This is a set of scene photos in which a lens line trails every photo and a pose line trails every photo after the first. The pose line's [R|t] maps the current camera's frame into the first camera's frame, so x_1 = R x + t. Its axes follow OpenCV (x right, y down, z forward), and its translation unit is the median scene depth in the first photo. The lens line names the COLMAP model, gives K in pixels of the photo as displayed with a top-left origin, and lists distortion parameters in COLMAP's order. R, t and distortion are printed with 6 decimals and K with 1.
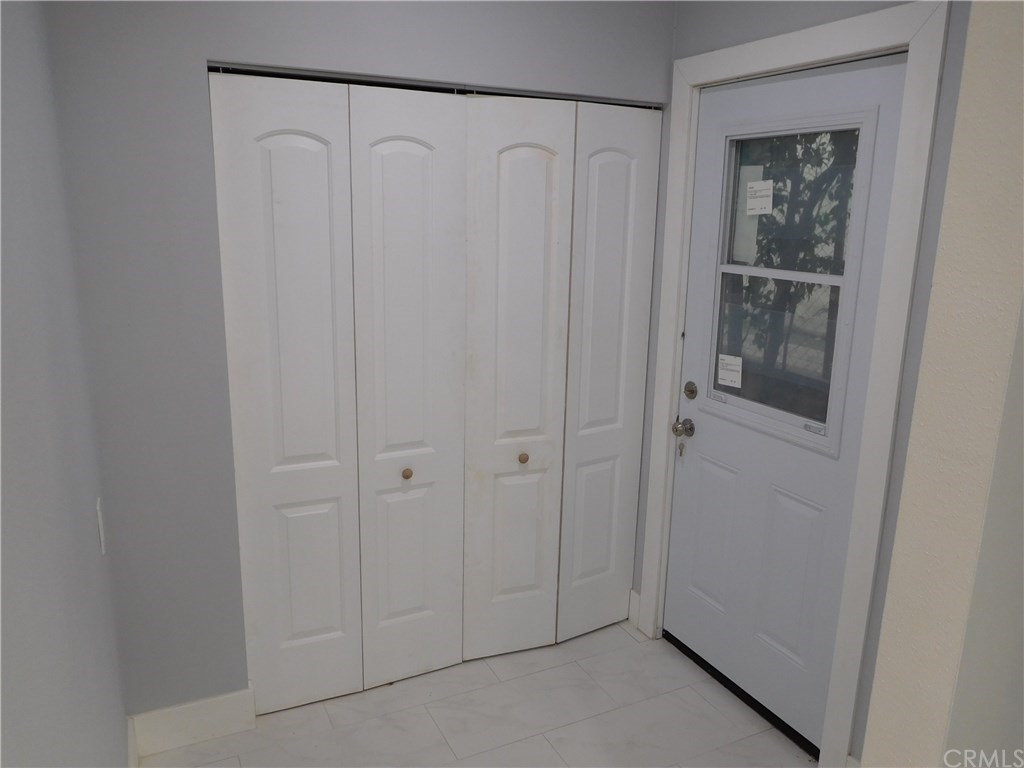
lens RADIAL K [[772.5, 0, 514.1], [0, 772.5, 386.3], [0, 0, 1]] dist [-0.016601, 0.012386]
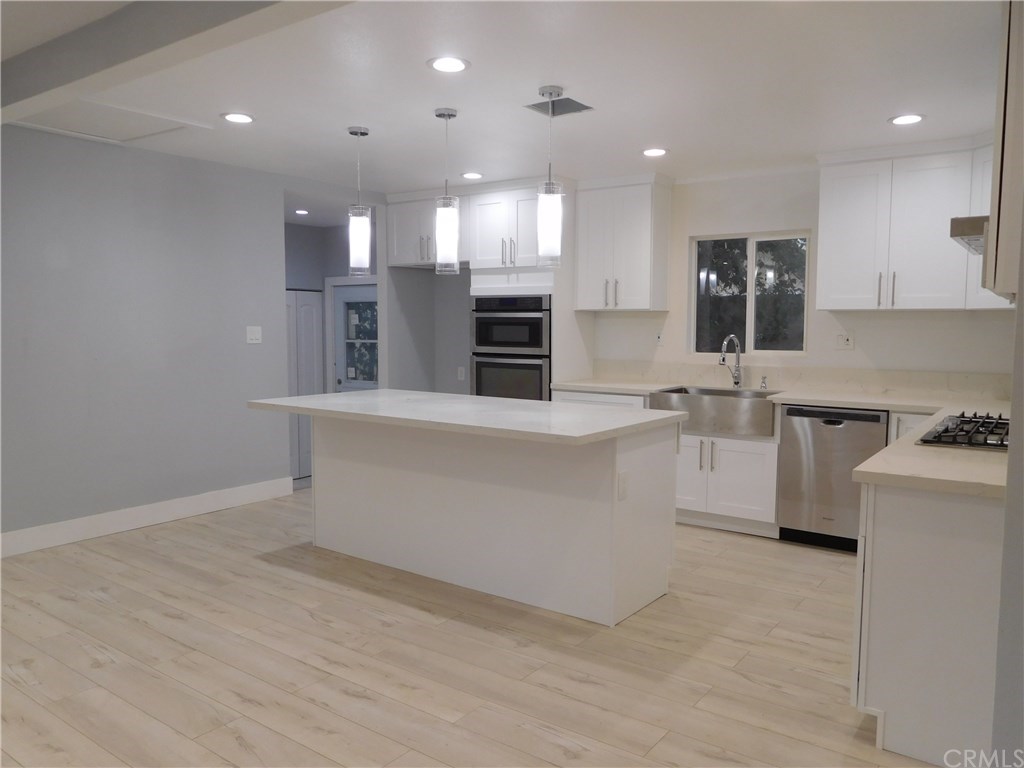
lens RADIAL K [[772.5, 0, 509.5], [0, 772.5, 387.6], [0, 0, 1]] dist [-0.016601, 0.012386]
pose [[0.889112, -0.056959, 0.454132, -0.592816], [0.122778, 0.985541, -0.116768, 0.495740], [-0.440915, 0.159577, 0.883249, -2.099551]]
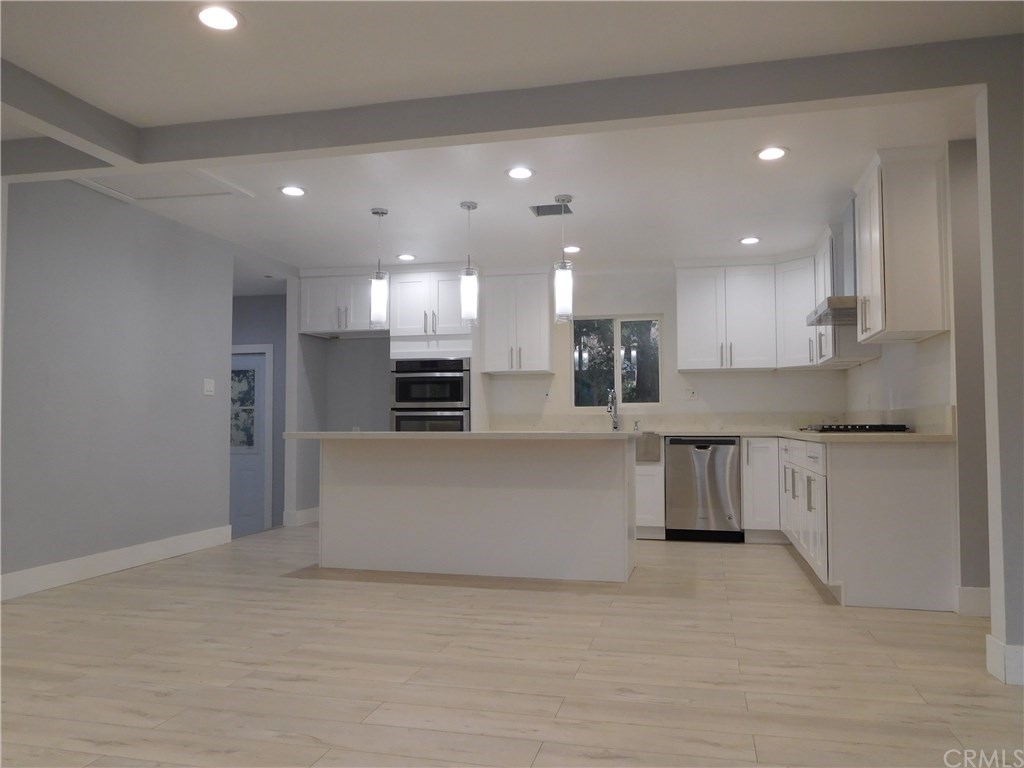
lens RADIAL K [[772.5, 0, 513.0], [0, 772.5, 393.1], [0, 0, 1]] dist [-0.016601, 0.012386]
pose [[0.640365, 0.009784, 0.768009, -1.428040], [0.195423, 0.964936, -0.175236, 0.606552], [-0.742794, 0.262301, 0.615999, -1.970755]]
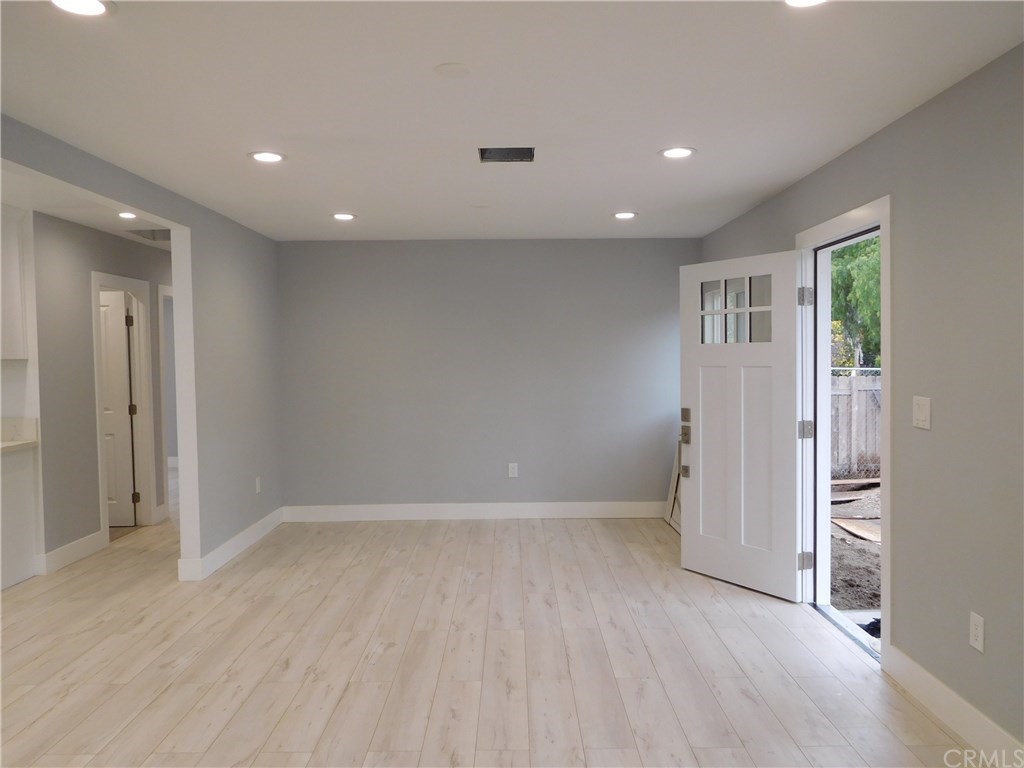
lens RADIAL K [[772.5, 0, 517.9], [0, 772.5, 391.9], [0, 0, 1]] dist [-0.016601, 0.012386]
pose [[-0.912531, -0.030809, 0.407846, -1.632537], [0.084551, 0.961411, 0.261802, 0.051309], [-0.400174, 0.273386, -0.874712, -0.450476]]
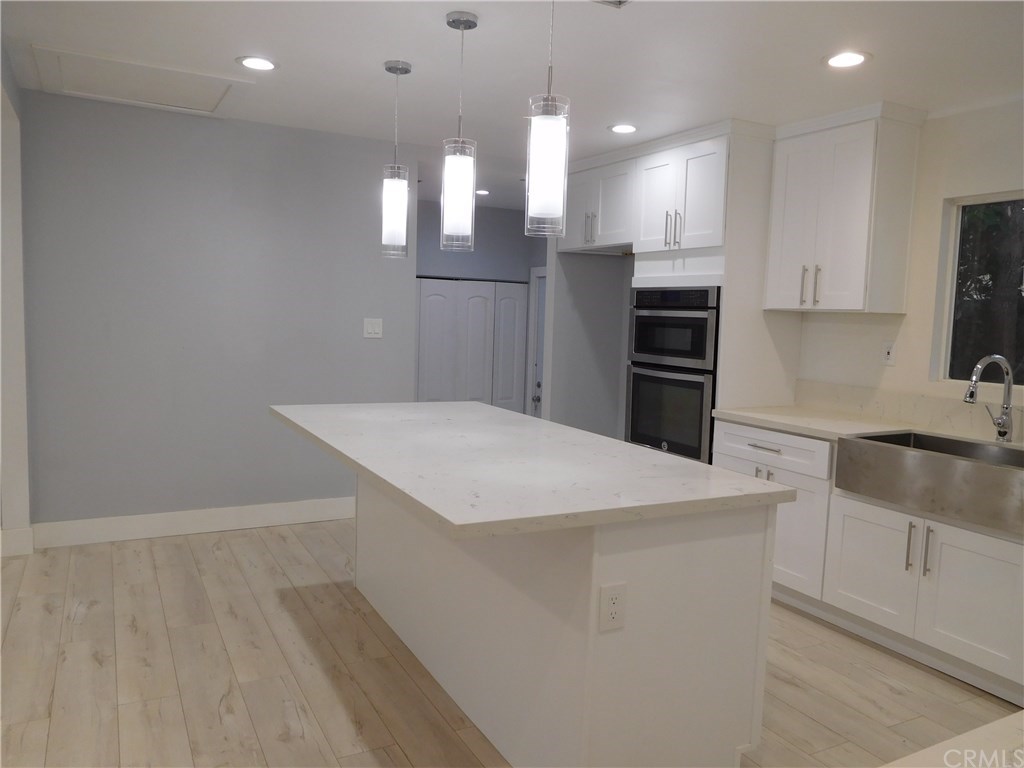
lens RADIAL K [[772.5, 0, 511.4], [0, 772.5, 386.2], [0, 0, 1]] dist [-0.016601, 0.012386]
pose [[0.999462, 0.009874, 0.031288, 0.052405], [-0.005286, 0.989642, -0.143457, 0.423366], [-0.032381, 0.143214, 0.989162, -1.771292]]
